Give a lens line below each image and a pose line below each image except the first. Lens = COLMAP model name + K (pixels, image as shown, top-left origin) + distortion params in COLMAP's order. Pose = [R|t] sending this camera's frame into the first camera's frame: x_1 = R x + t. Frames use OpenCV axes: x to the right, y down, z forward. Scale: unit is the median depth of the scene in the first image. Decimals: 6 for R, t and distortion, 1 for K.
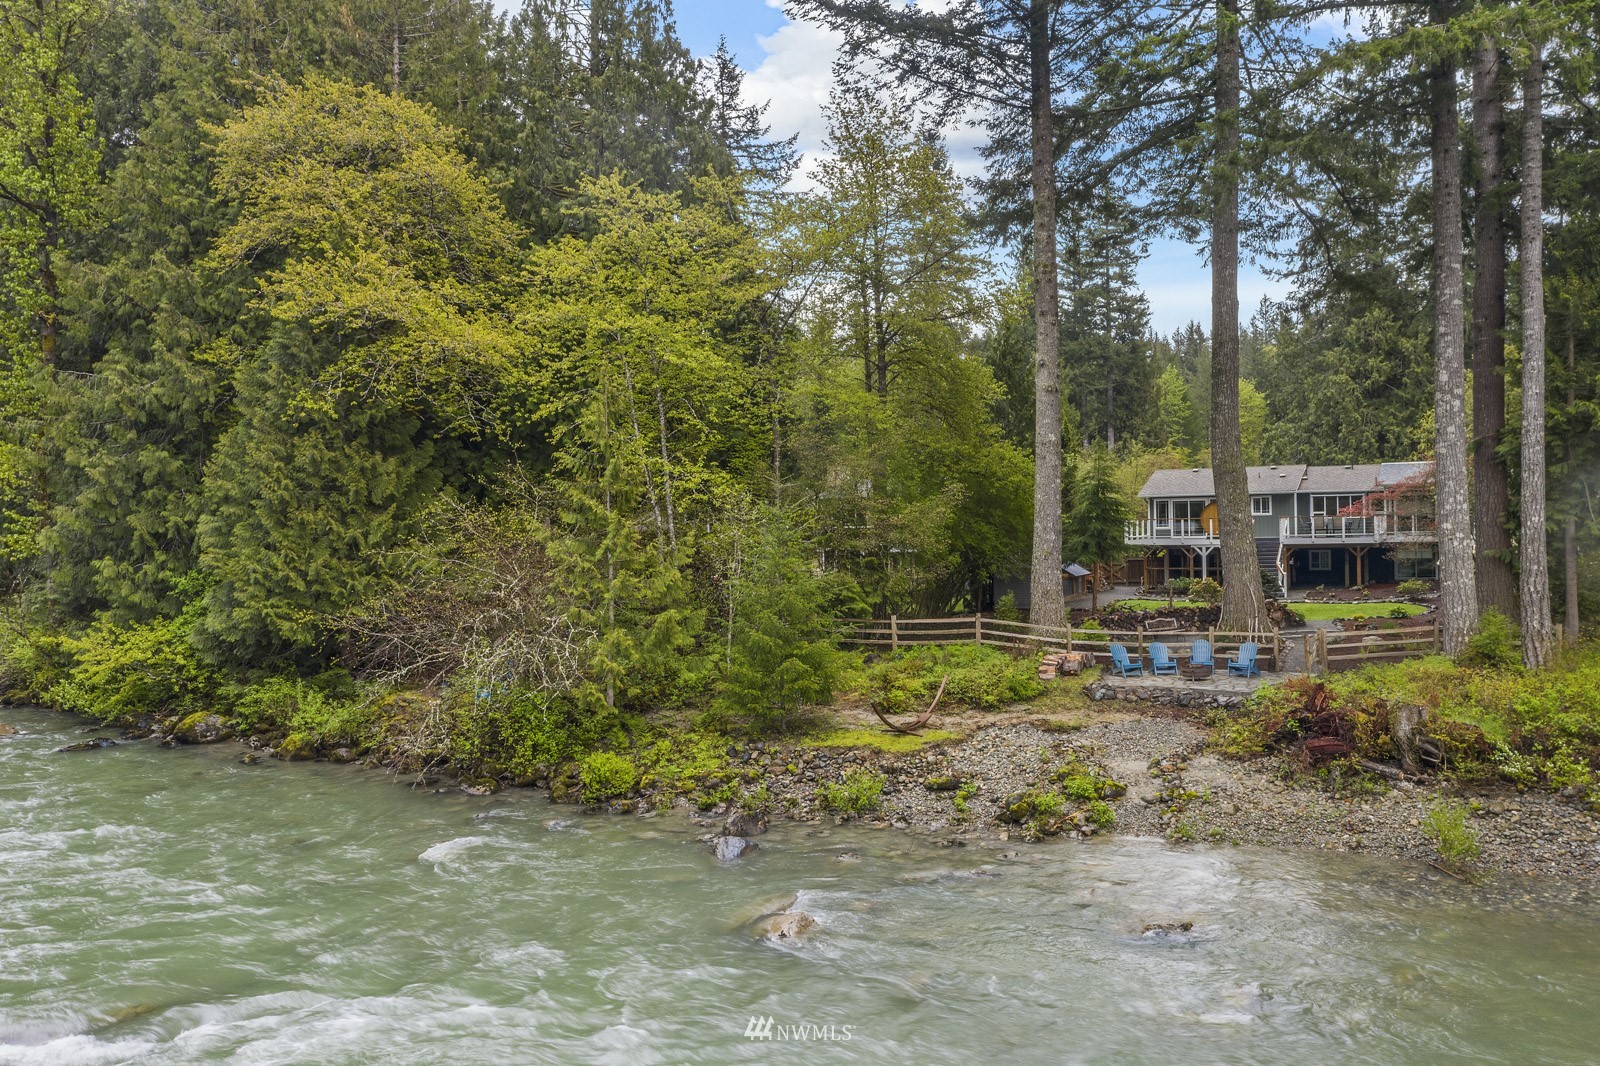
lens RADIAL K [[1264.4, 0, 800.0], [0, 1264.4, 533.0], [0, 0, 1]] dist [-0.016070, -0.003935]
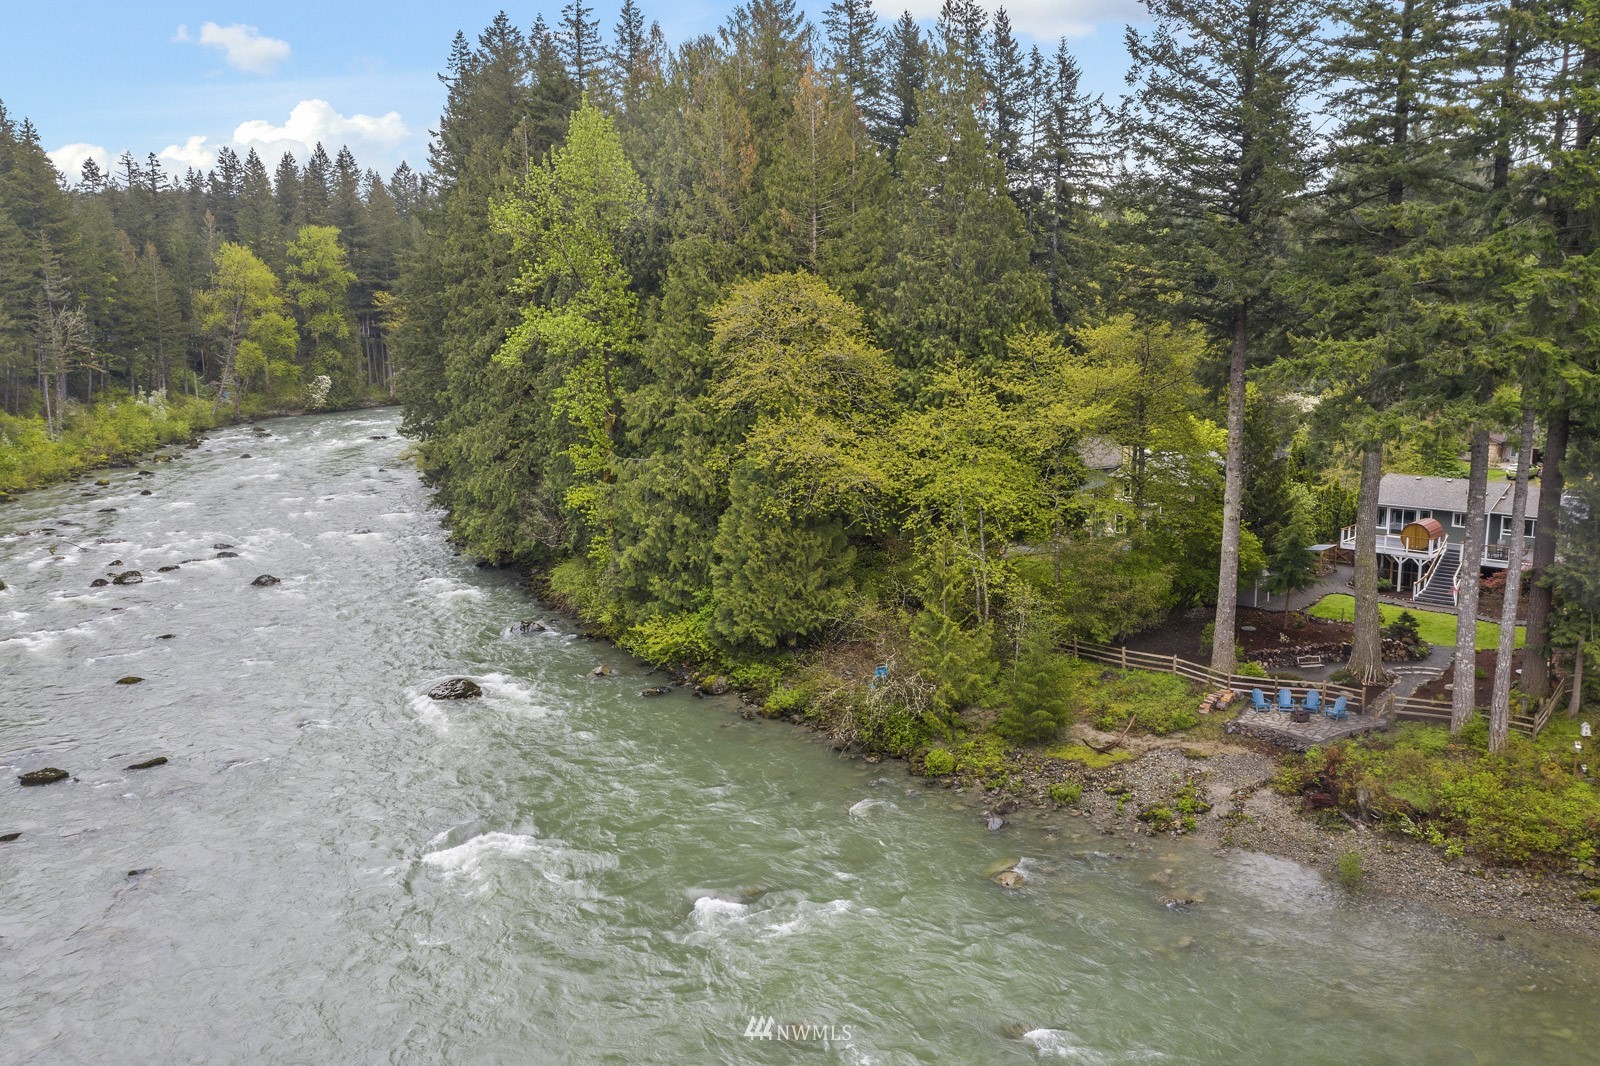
lens RADIAL K [[1274.8, 0, 800.0], [0, 1274.8, 533.0], [0, 0, 1]] dist [-0.030011, -0.001237]
pose [[0.961894, 0.054004, -0.268036, 0.111232], [-0.004379, 0.983218, 0.182382, -0.391269], [0.273388, -0.174259, 0.945988, -0.638801]]
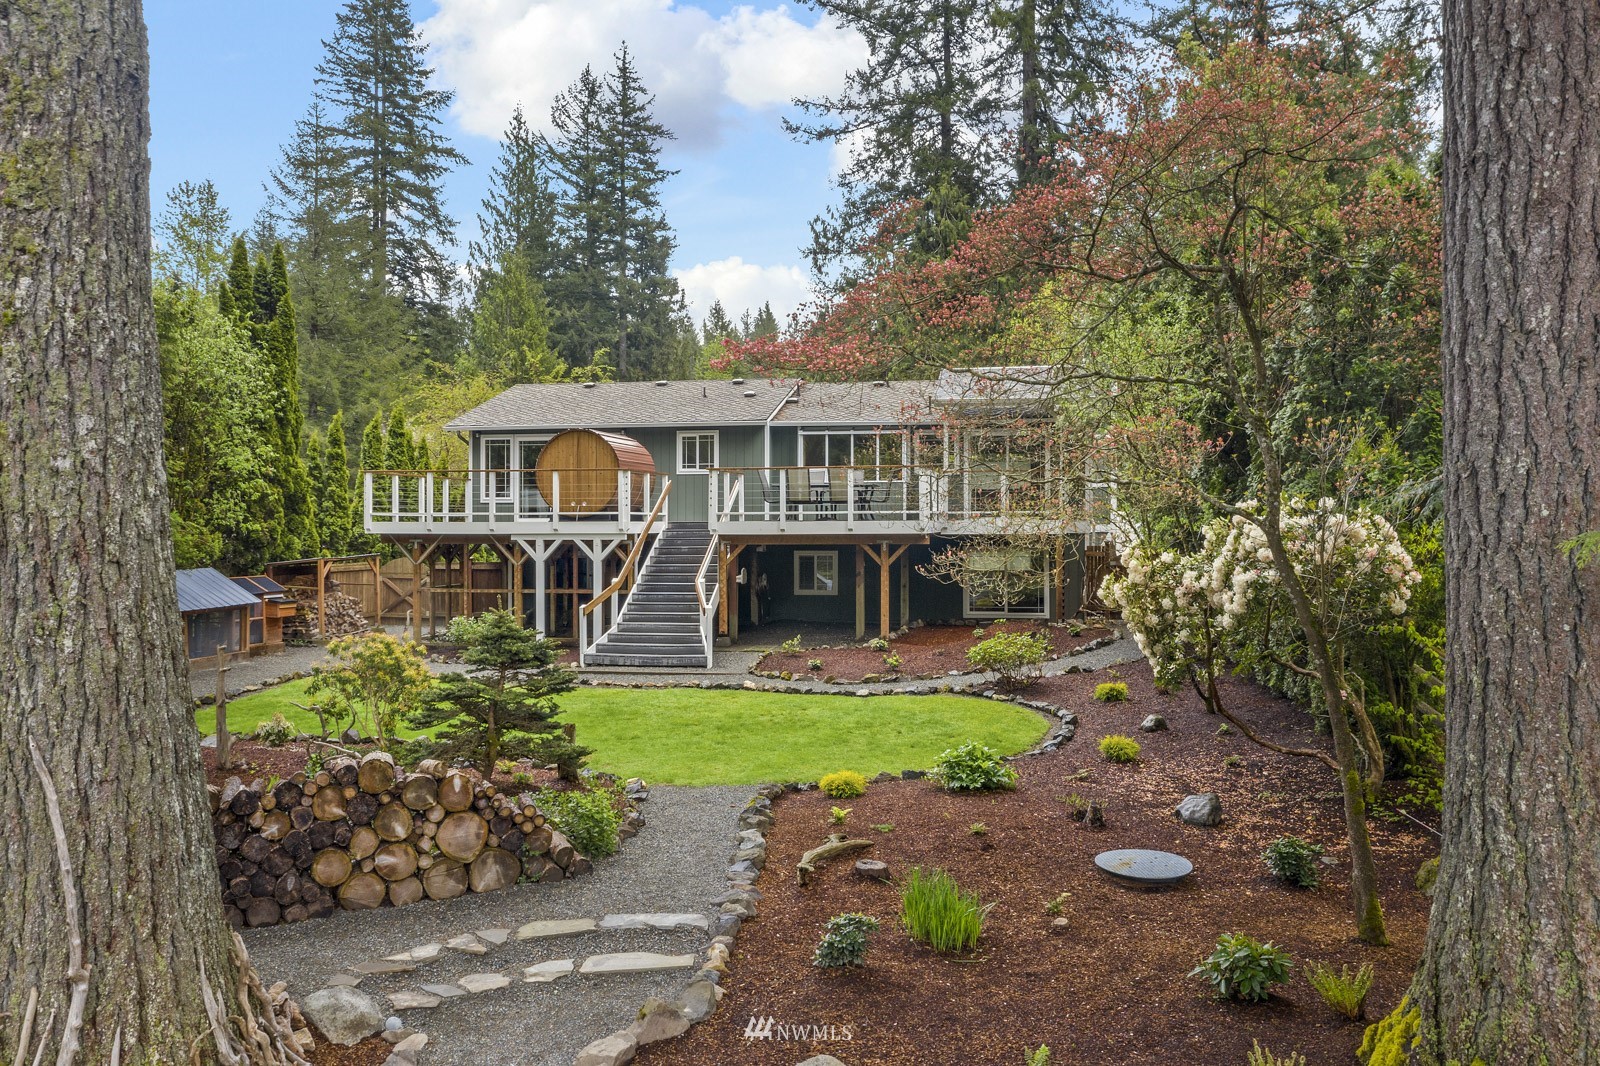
lens RADIAL K [[1264.4, 0, 800.0], [0, 1264.4, 533.0], [0, 0, 1]] dist [-0.016070, -0.003935]
pose [[0.952123, 0.019441, 0.305096, 0.429958], [-0.017734, 0.999808, -0.008366, 0.016913], [-0.305200, 0.002555, 0.952285, 0.907357]]
